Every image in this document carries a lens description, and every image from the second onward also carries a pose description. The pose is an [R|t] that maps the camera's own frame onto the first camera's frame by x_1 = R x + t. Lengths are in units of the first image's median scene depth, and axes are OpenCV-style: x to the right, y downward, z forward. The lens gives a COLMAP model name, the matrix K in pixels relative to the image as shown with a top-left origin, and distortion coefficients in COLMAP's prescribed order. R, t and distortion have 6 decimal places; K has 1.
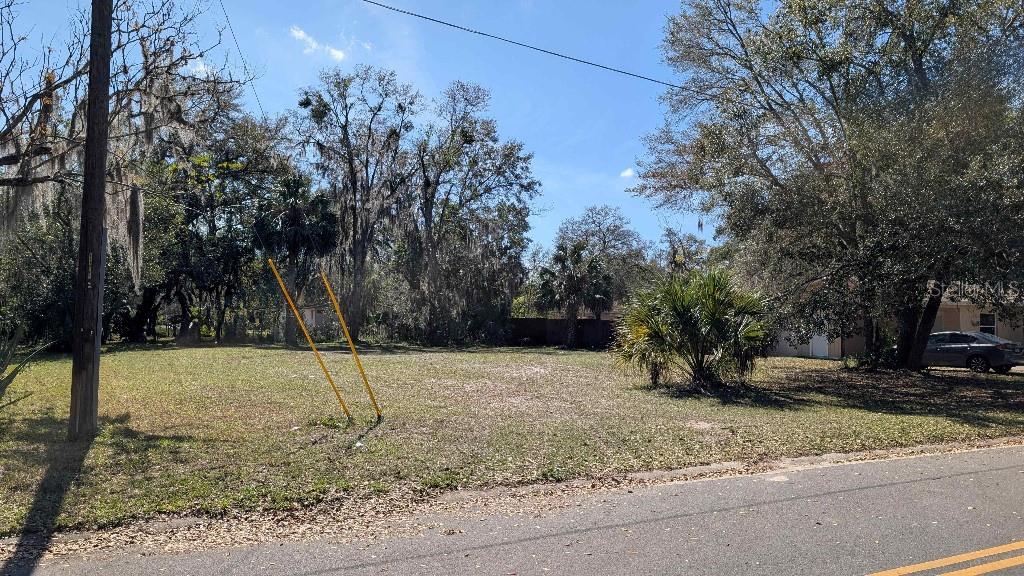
lens RADIAL K [[730.5, 0, 515.9], [0, 730.5, 287.2], [0, 0, 1]] dist [-0.011734, -0.009555]
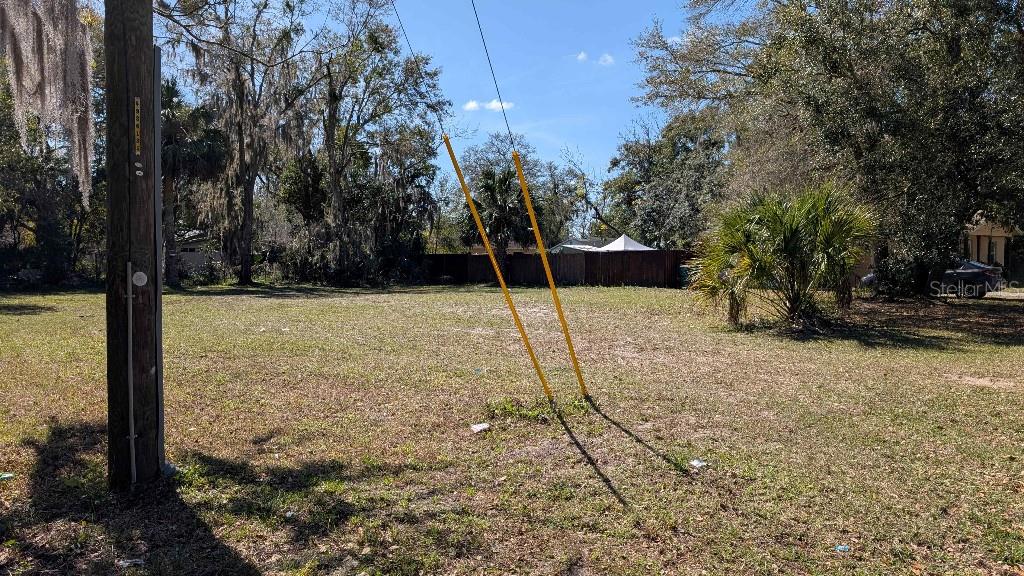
lens RADIAL K [[730.5, 0, 510.4], [0, 730.5, 289.2], [0, 0, 1]] dist [-0.011734, -0.009555]
pose [[0.976582, -0.025867, 0.213583, -0.097741], [0.007177, 0.996110, 0.087823, 0.007448], [-0.215024, -0.084234, 0.972969, 0.101282]]
